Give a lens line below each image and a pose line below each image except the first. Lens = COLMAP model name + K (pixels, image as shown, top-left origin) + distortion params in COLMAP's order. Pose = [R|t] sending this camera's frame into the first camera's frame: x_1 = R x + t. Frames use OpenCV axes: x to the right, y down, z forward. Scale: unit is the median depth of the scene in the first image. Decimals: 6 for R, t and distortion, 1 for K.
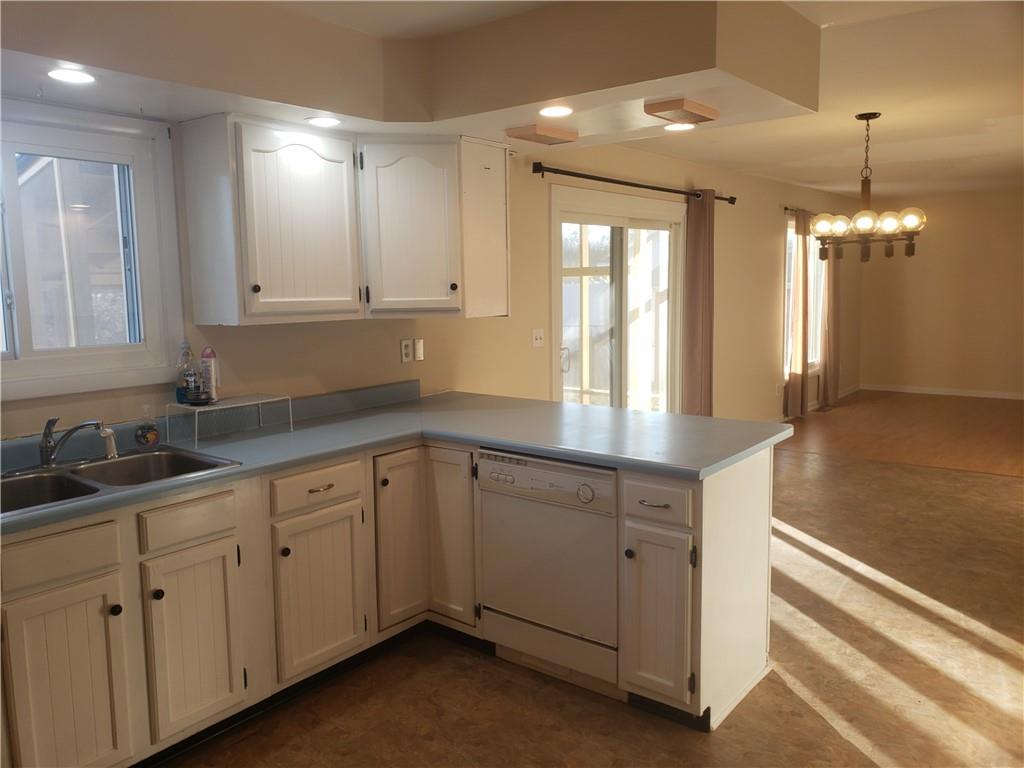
lens RADIAL K [[783.4, 0, 489.8], [0, 783.4, 377.1], [0, 0, 1]] dist [0.126390, -0.209714]
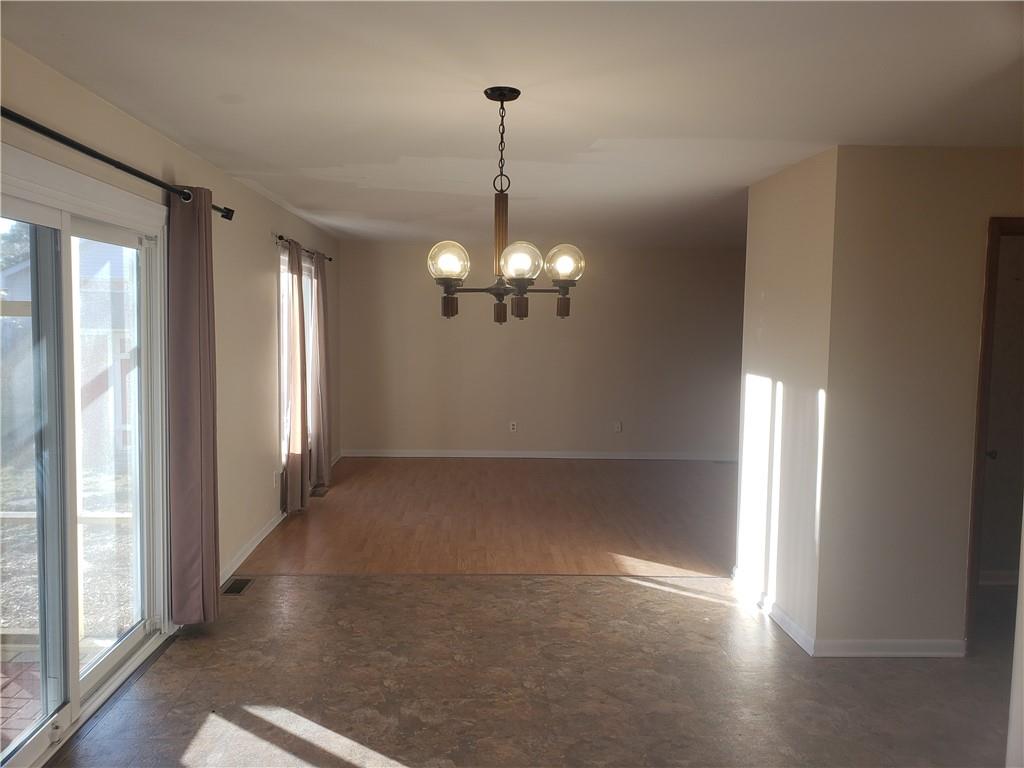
lens RADIAL K [[783.4, 0, 489.8], [0, 783.4, 377.1], [0, 0, 1]] dist [0.126390, -0.209714]
pose [[0.751859, -0.014891, 0.659156, 0.062653], [0.047289, 0.998388, -0.031385, -0.111117], [-0.657626, 0.054768, 0.751351, 0.730735]]
